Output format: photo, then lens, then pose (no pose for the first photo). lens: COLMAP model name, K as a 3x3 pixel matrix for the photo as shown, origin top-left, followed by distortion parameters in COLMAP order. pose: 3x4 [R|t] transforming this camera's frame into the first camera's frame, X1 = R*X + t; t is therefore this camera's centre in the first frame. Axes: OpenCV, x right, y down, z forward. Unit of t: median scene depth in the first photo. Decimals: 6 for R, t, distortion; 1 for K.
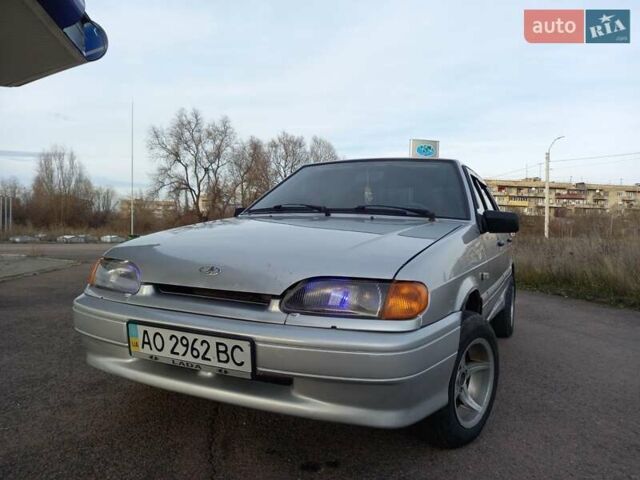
lens RADIAL K [[467.9, 0, 322.8], [0, 467.9, 238.2], [0, 0, 1]] dist [0.062725, -0.050439]
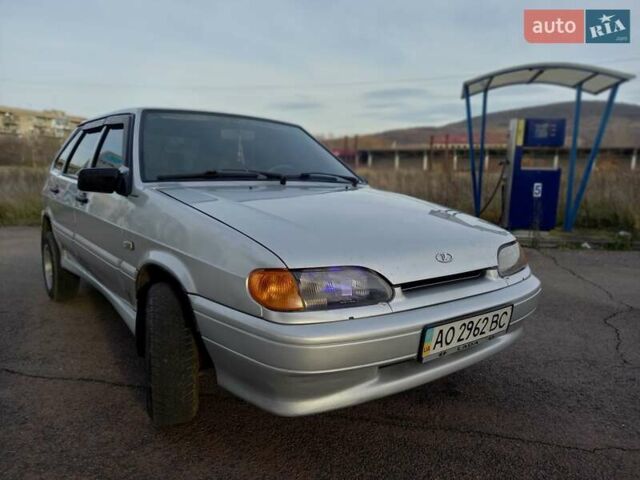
lens RADIAL K [[467.9, 0, 322.8], [0, 467.9, 238.2], [0, 0, 1]] dist [0.062725, -0.050439]
pose [[0.453268, -0.144759, 0.879541, -0.973457], [0.008977, 0.987416, 0.157887, -0.107056], [-0.891329, -0.063669, 0.448864, 0.594864]]
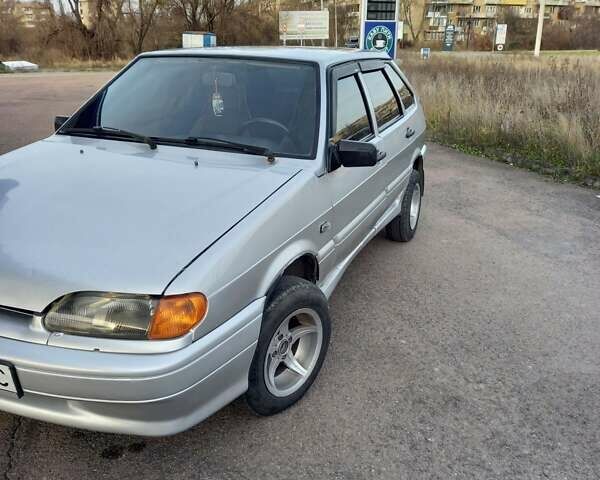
lens RADIAL K [[586.8, 0, 300.0], [0, 586.8, 240.0], [0, 0, 1]] dist [0.056448, -0.013875]
pose [[0.997755, -0.035468, 0.056800, 0.243918], [0.016606, 0.952767, 0.303247, -0.247041], [-0.064873, -0.301623, 0.951218, -0.063710]]
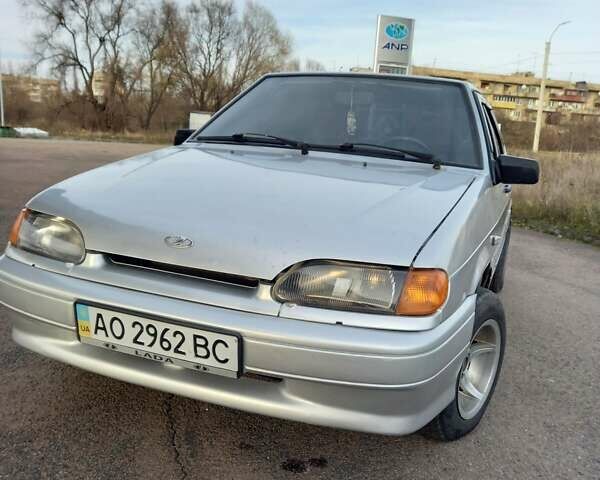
lens RADIAL K [[592.4, 0, 300.0], [0, 592.4, 240.0], [0, 0, 1]] dist [0.051342, -0.020742]
pose [[0.996421, 0.028010, 0.079758, -0.088050], [-0.040916, 0.985429, 0.165095, -0.083961], [-0.073971, -0.167768, 0.983047, -0.007176]]
